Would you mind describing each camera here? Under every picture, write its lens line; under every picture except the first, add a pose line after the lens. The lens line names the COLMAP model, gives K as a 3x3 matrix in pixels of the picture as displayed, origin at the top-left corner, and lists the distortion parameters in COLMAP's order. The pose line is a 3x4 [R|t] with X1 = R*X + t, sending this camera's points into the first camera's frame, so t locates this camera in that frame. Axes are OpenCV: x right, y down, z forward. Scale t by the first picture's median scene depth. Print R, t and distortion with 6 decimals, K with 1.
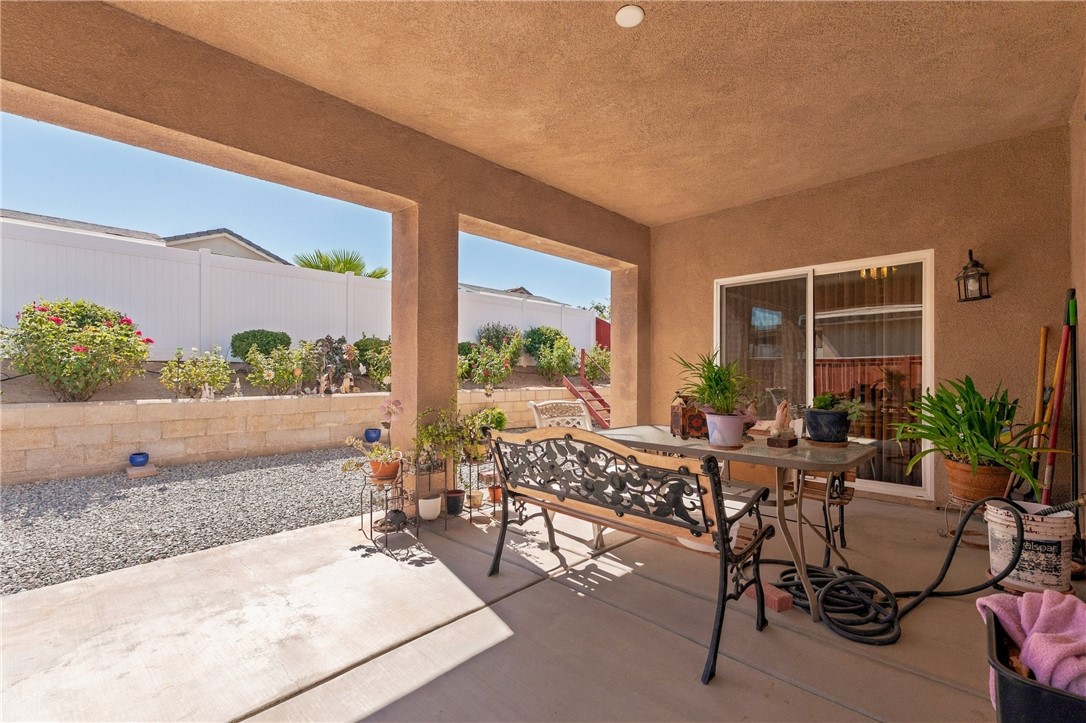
lens RADIAL K [[467.0, 0, 547.7], [0, 467.0, 369.6], [0, 0, 1]] dist [-0.003801, -0.000447]
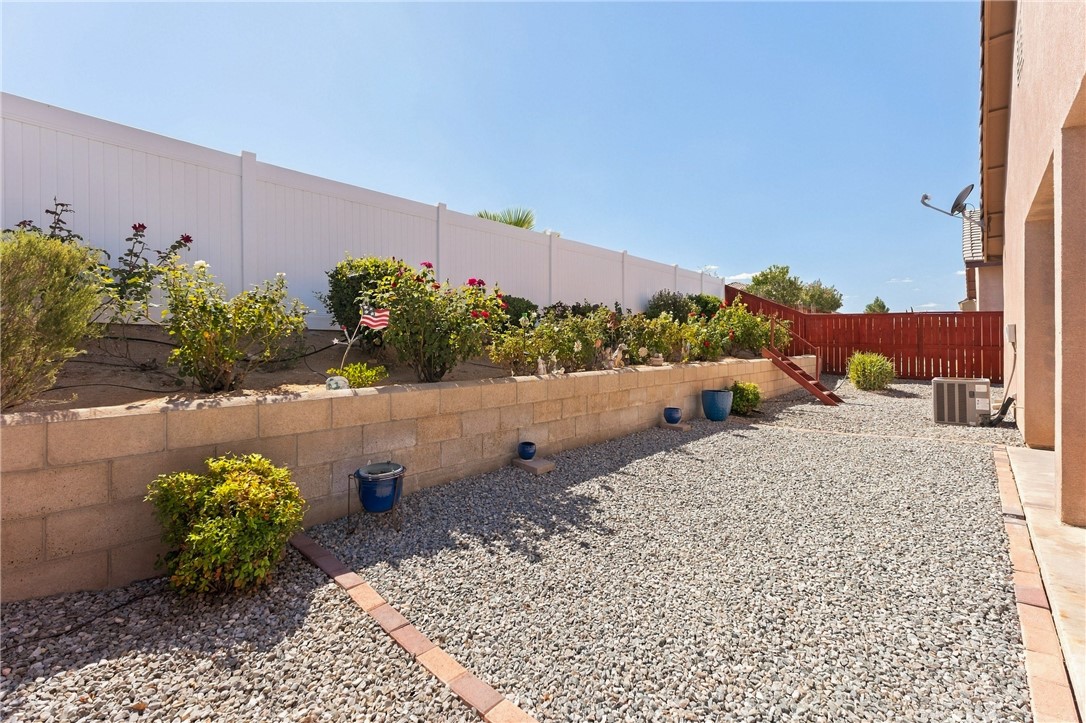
lens RADIAL K [[467.0, 0, 532.1], [0, 467.0, 354.8], [0, 0, 1]] dist [-0.003801, -0.000447]
pose [[0.999869, -0.009128, 0.013339, -1.301549], [0.008767, 0.999601, 0.026849, 0.005735], [-0.013579, -0.026729, 0.999550, 0.271813]]
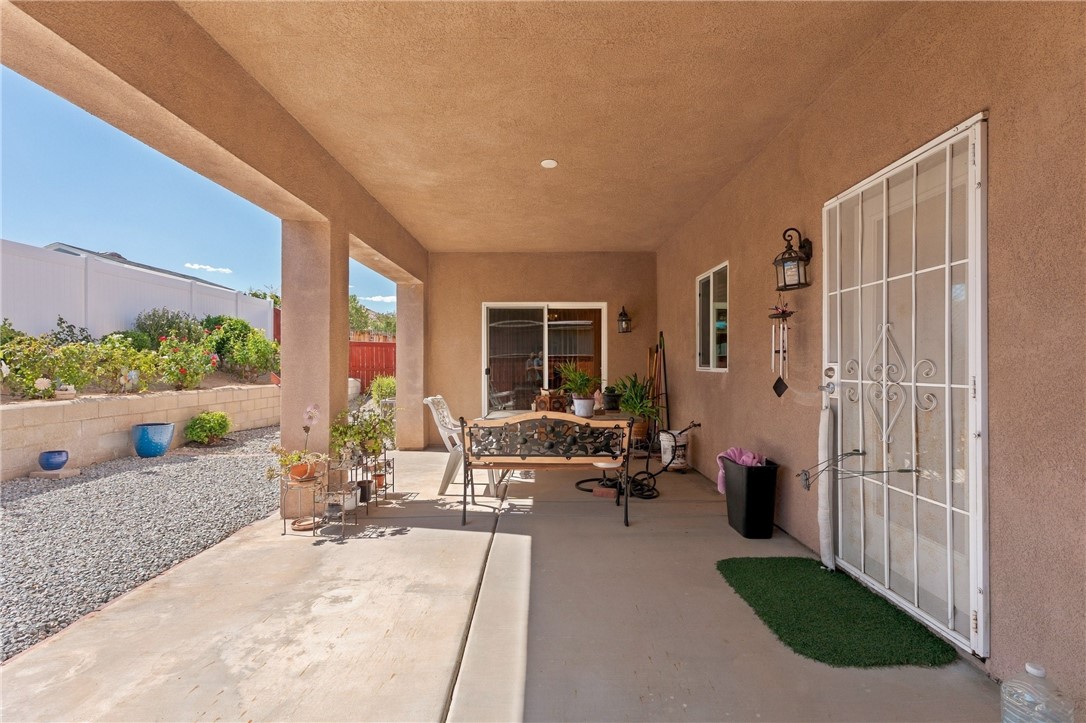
lens RADIAL K [[467.0, 0, 536.2], [0, 467.0, 358.8], [0, 0, 1]] dist [-0.003801, -0.000447]
pose [[0.713308, 0.004989, 0.700832, -0.715911], [-0.004552, 0.999987, -0.002486, -0.038919], [-0.700835, -0.001417, 0.713322, -0.111291]]
